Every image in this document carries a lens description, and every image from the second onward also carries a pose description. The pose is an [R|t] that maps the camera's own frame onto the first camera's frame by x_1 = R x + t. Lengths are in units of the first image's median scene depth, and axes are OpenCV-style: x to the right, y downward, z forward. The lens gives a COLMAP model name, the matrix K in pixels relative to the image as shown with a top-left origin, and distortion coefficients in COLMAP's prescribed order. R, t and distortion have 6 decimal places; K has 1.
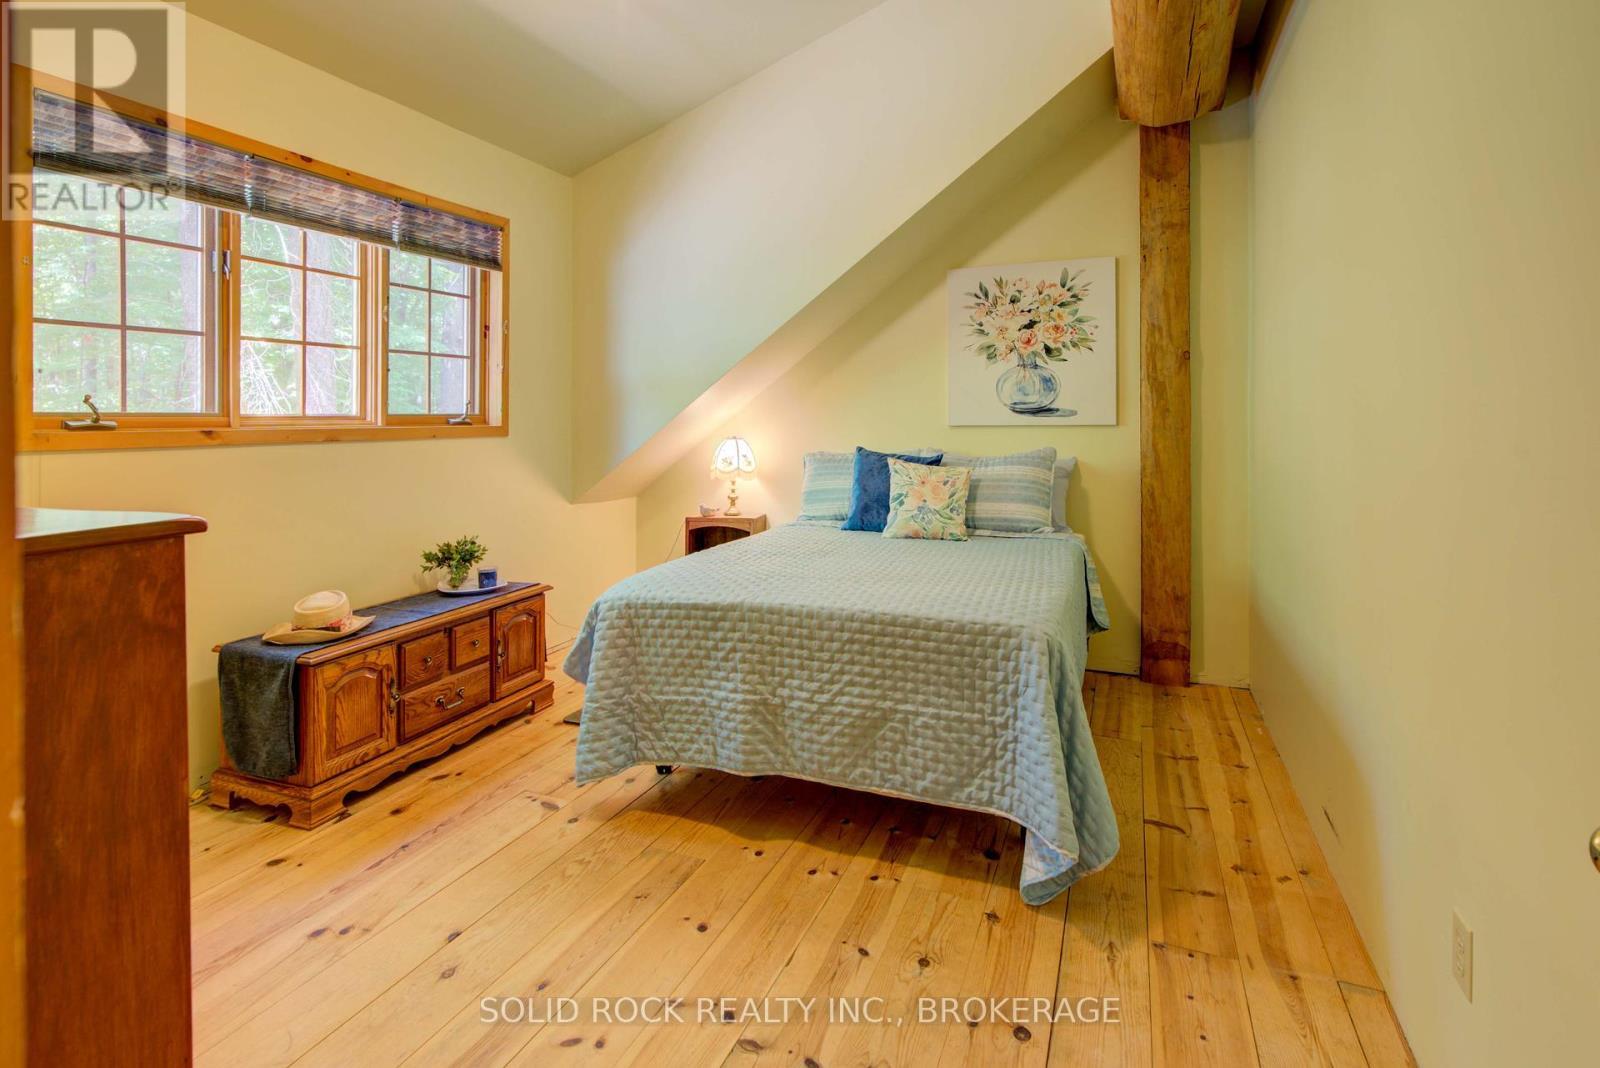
lens RADIAL K [[763.4, 0, 794.2], [0, 763.4, 496.6], [0, 0, 1]] dist [-0.000430, 0.000615]
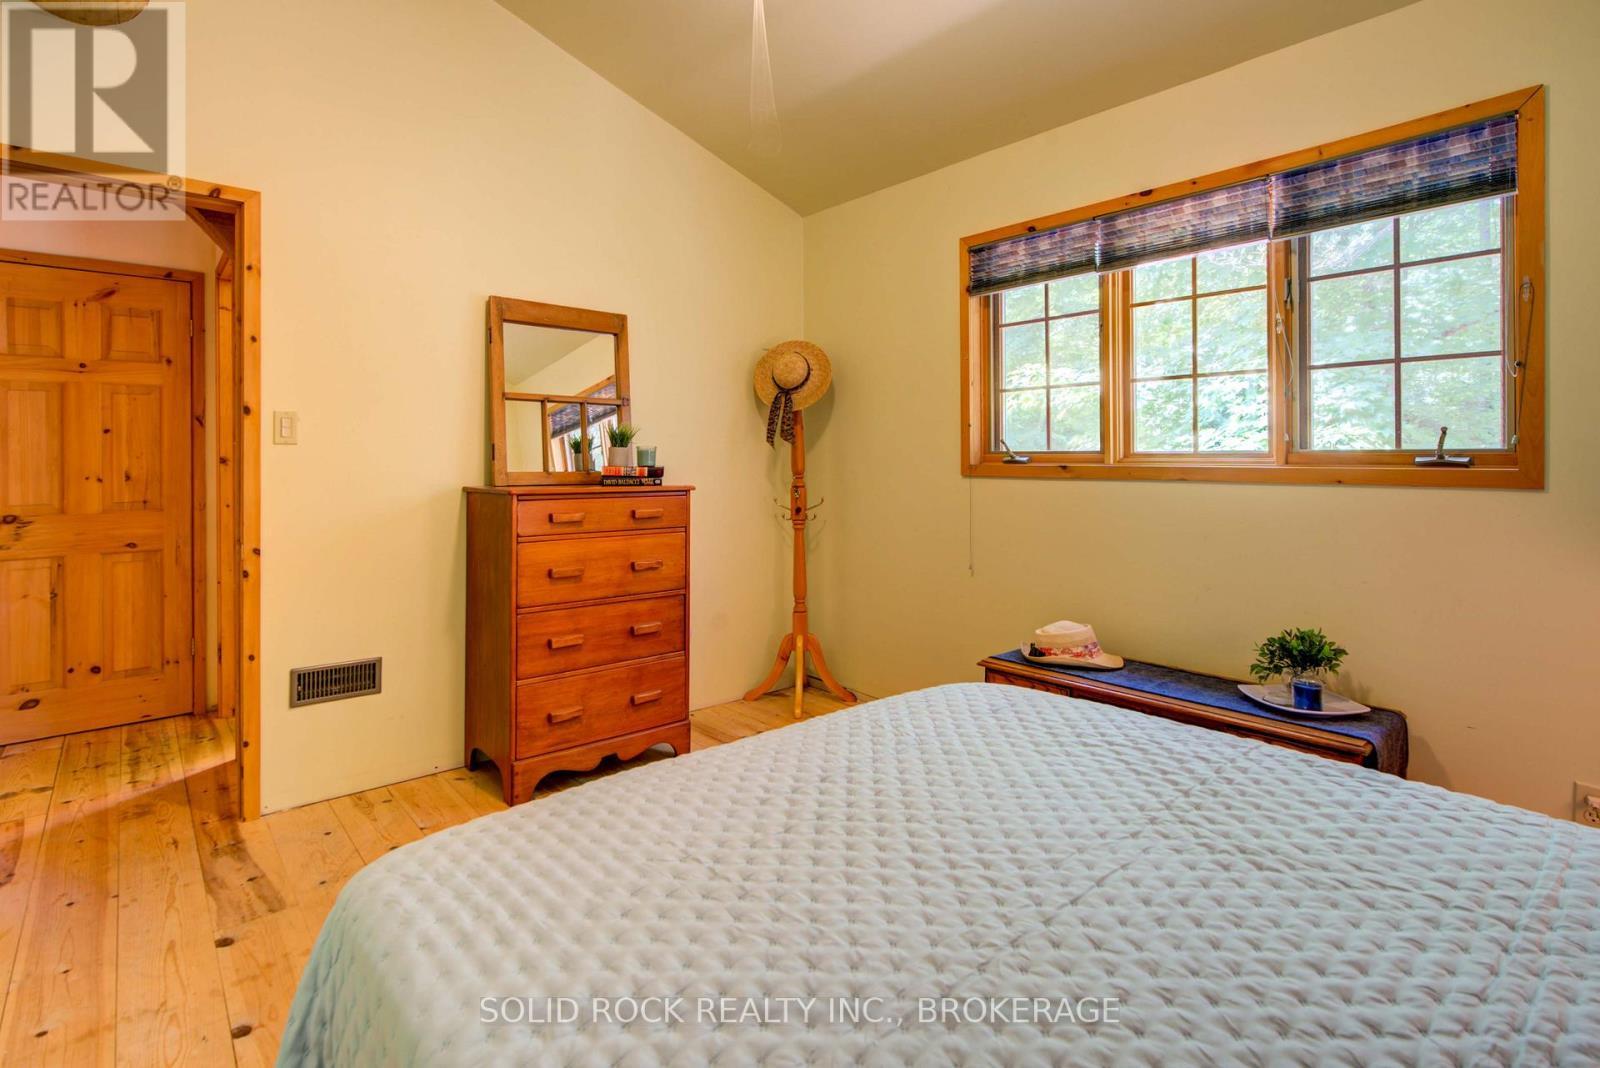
lens RADIAL K [[769.7, 0, 796.0], [0, 769.7, 490.9], [0, 0, 1]] dist [-0.000489, 0.000871]
pose [[-0.432955, 0.045615, -0.900261, 0.440444], [-0.091148, 0.991385, 0.094067, -0.107087], [0.896795, 0.122784, -0.425067, 1.002013]]
